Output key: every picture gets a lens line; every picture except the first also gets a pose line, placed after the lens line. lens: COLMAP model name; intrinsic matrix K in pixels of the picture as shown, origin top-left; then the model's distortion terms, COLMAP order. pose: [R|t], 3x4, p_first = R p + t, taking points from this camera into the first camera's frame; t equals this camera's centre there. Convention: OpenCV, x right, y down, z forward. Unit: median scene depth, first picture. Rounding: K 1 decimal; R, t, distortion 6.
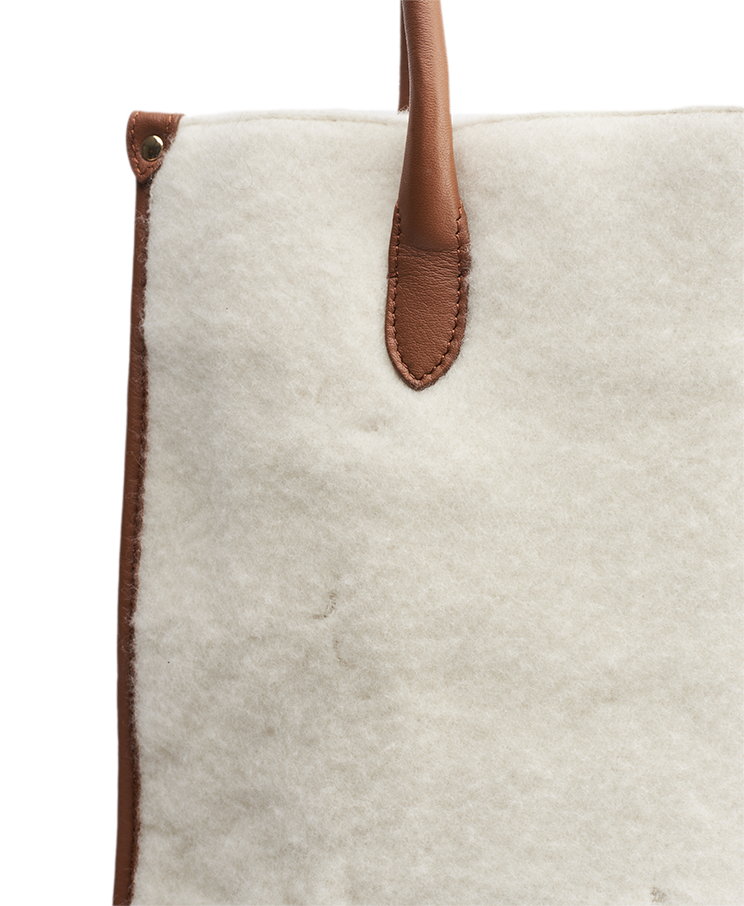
lens RADIAL K [[1821.9, 0, 373.2], [0, 1821.9, 455.1], [0, 0, 1]] dist [-0.132236, 0.000000]
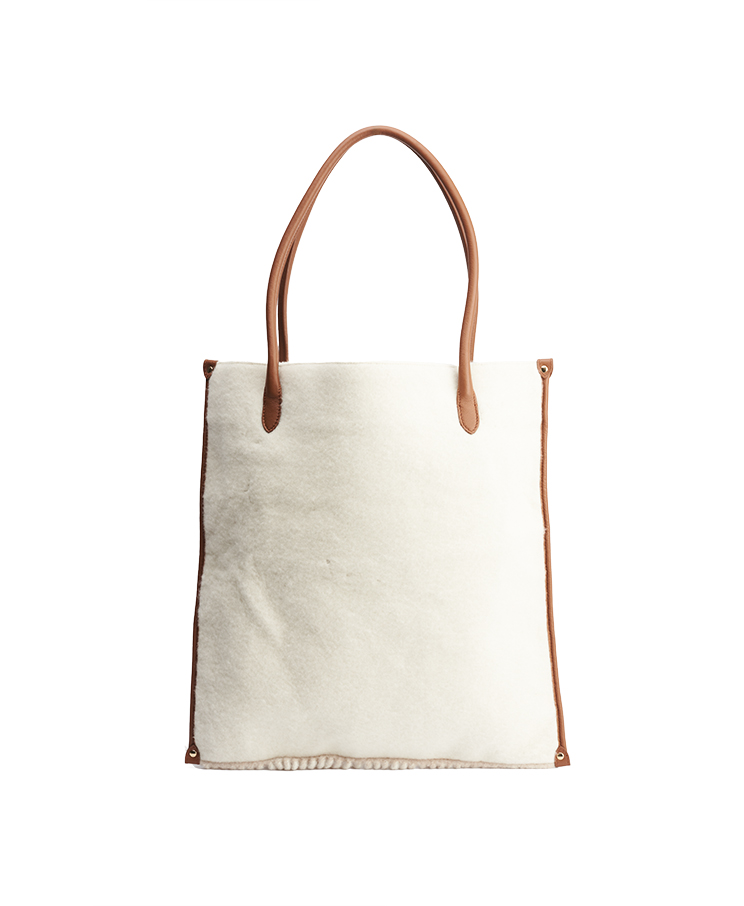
lens RADIAL K [[1821.9, 0, 374.0], [0, 1821.9, 449.0], [0, 0, 1]] dist [-0.132236, 0.000000]
pose [[0.988957, -0.004897, -0.148124, 0.826843], [-0.004569, 0.997972, -0.063497, 0.246920], [0.148135, 0.063473, 0.986928, -2.841166]]
